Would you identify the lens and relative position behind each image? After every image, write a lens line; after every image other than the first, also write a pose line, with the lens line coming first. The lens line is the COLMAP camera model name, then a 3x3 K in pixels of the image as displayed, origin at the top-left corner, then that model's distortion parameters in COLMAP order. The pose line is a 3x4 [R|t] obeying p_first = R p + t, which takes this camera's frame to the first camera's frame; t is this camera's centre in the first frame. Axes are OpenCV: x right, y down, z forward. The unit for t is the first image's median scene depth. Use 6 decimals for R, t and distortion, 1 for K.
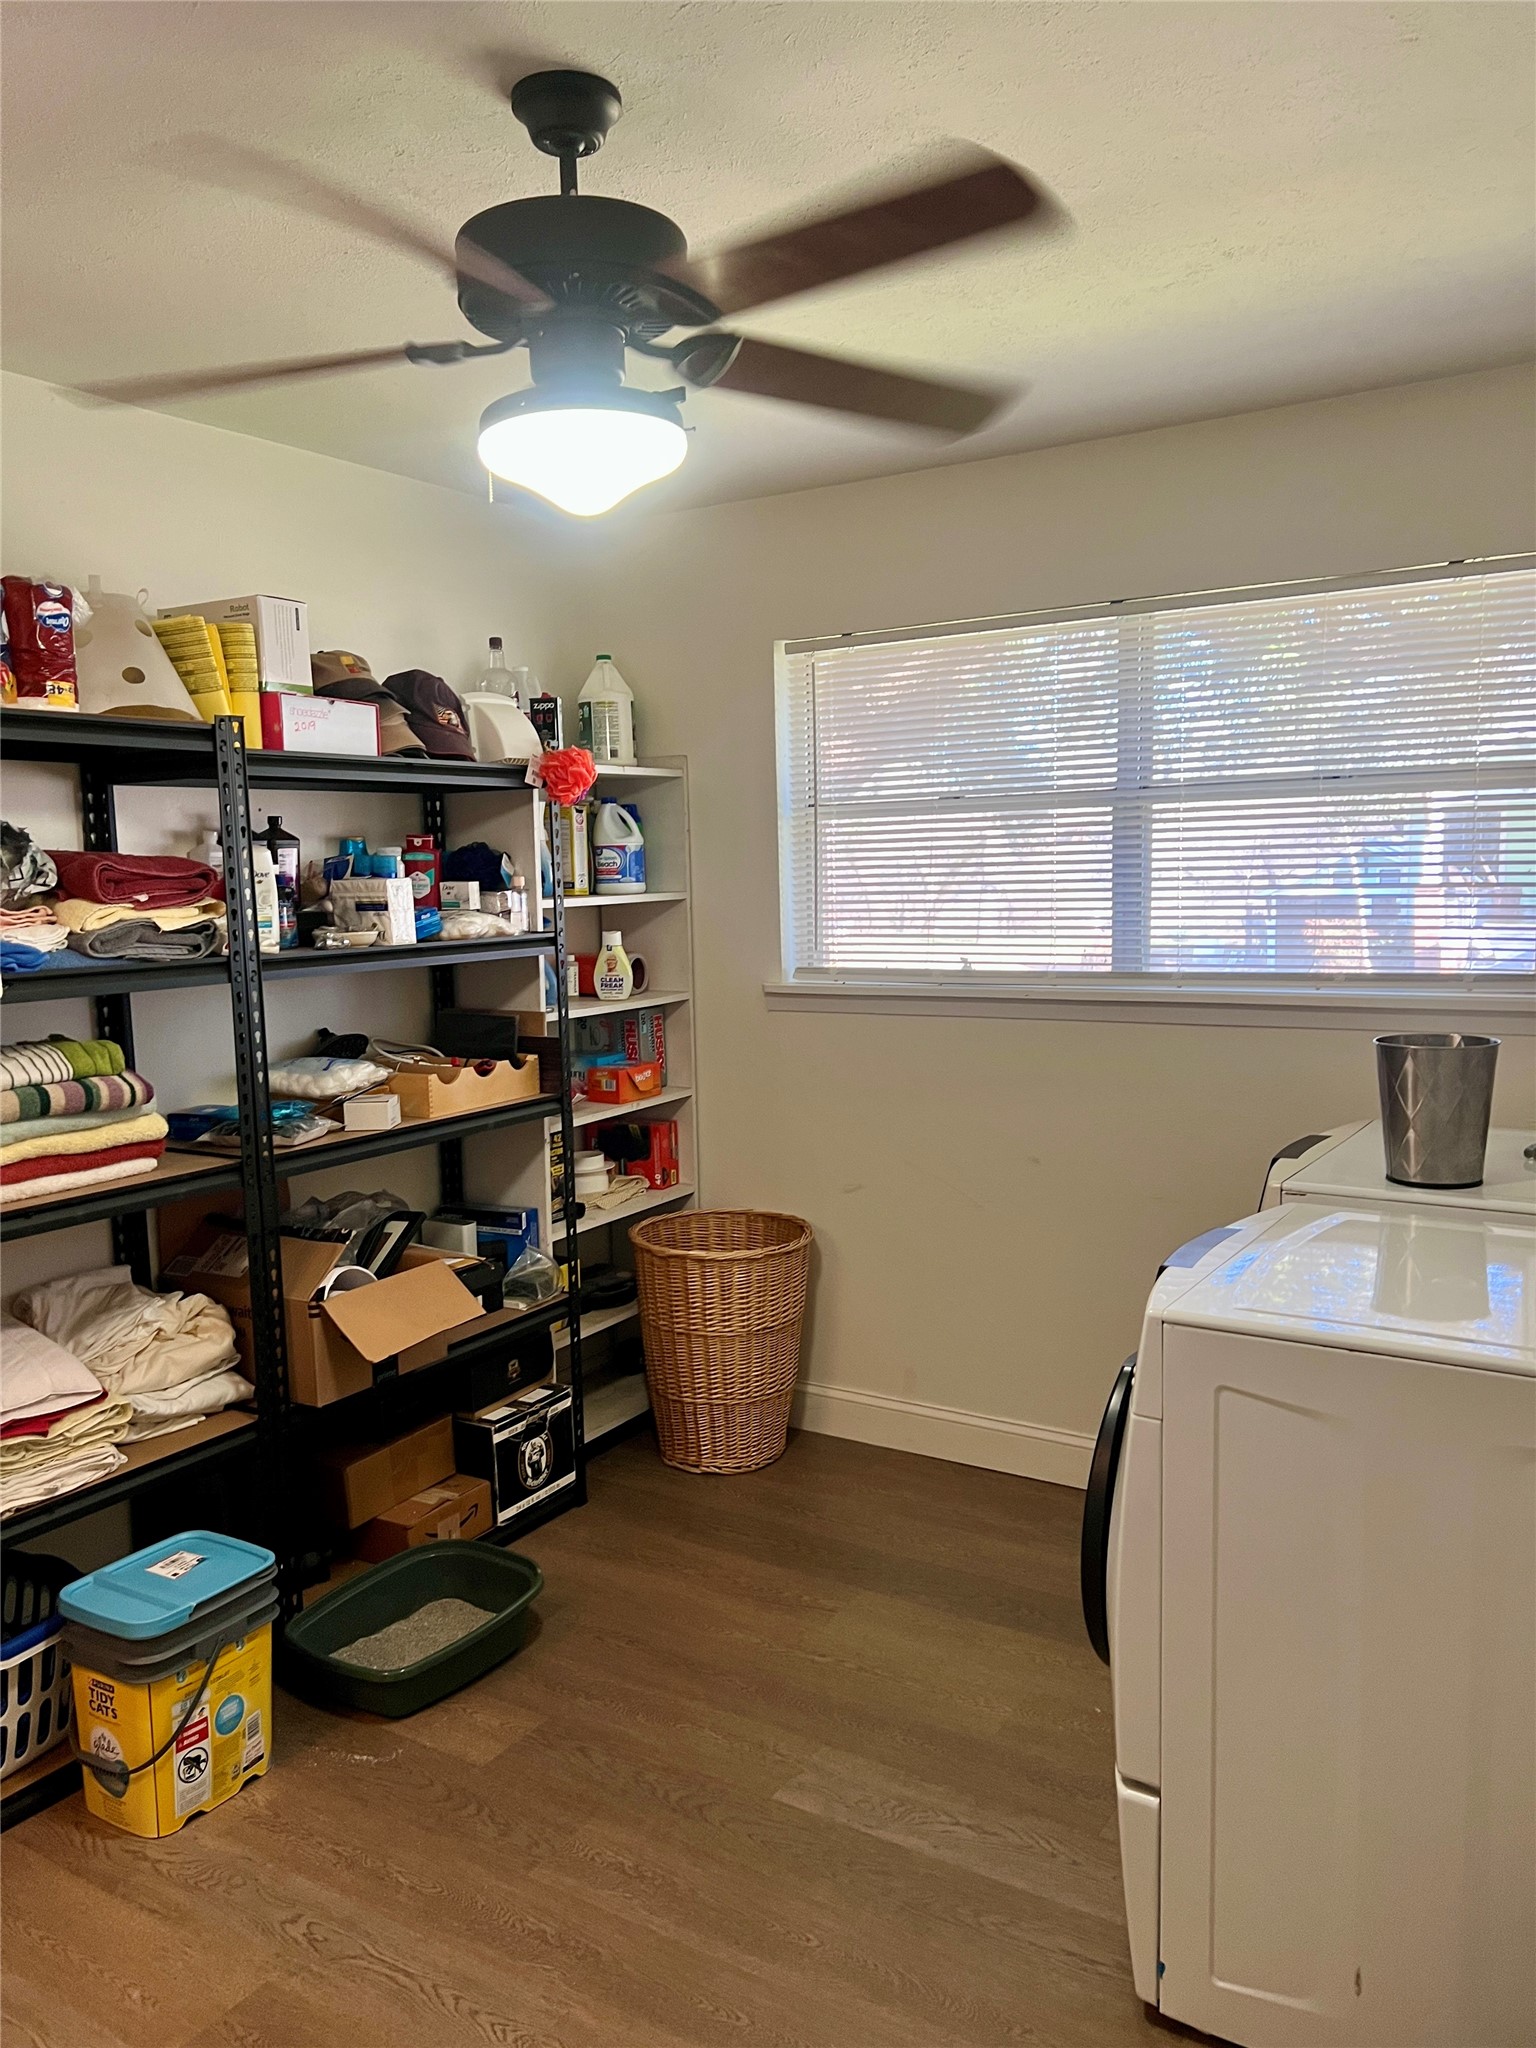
lens RADIAL K [[1518.6, 0, 755.3], [0, 1518.6, 1027.8], [0, 0, 1]] dist [0.063532, -0.070008]
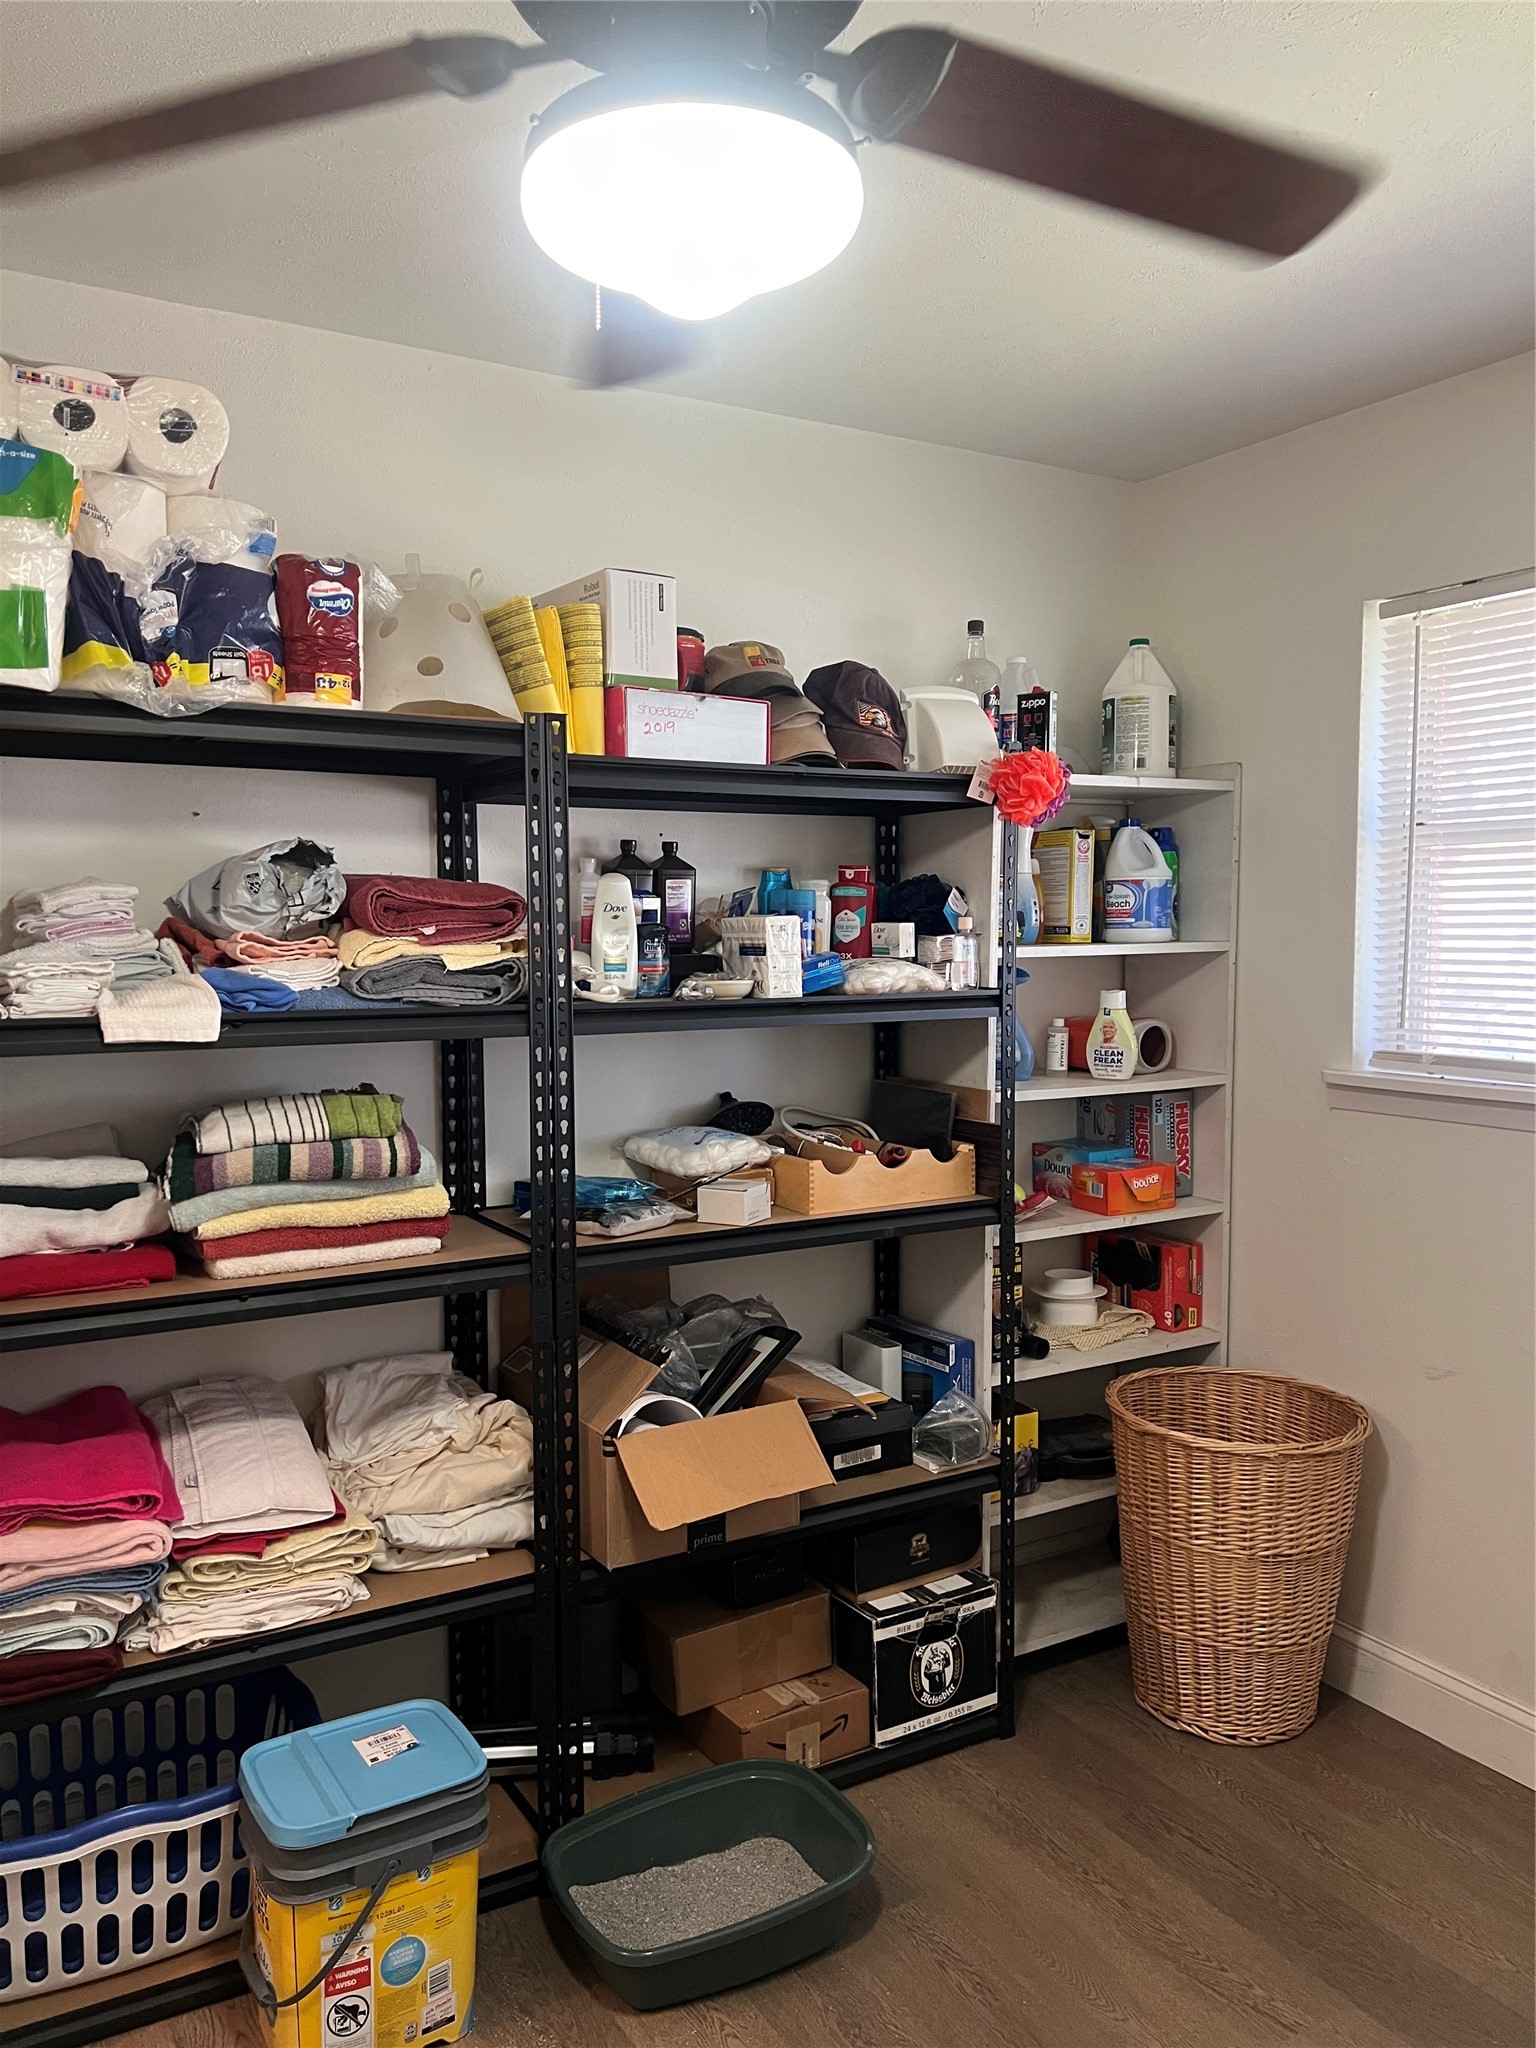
lens RADIAL K [[1518.6, 0, 775.4], [0, 1518.6, 1034.0], [0, 0, 1]] dist [0.063532, -0.070008]
pose [[0.891248, 0.054594, -0.450219, 0.123277], [-0.067140, 0.997672, -0.011931, -0.024975], [0.448520, 0.040861, 0.892839, 0.277619]]
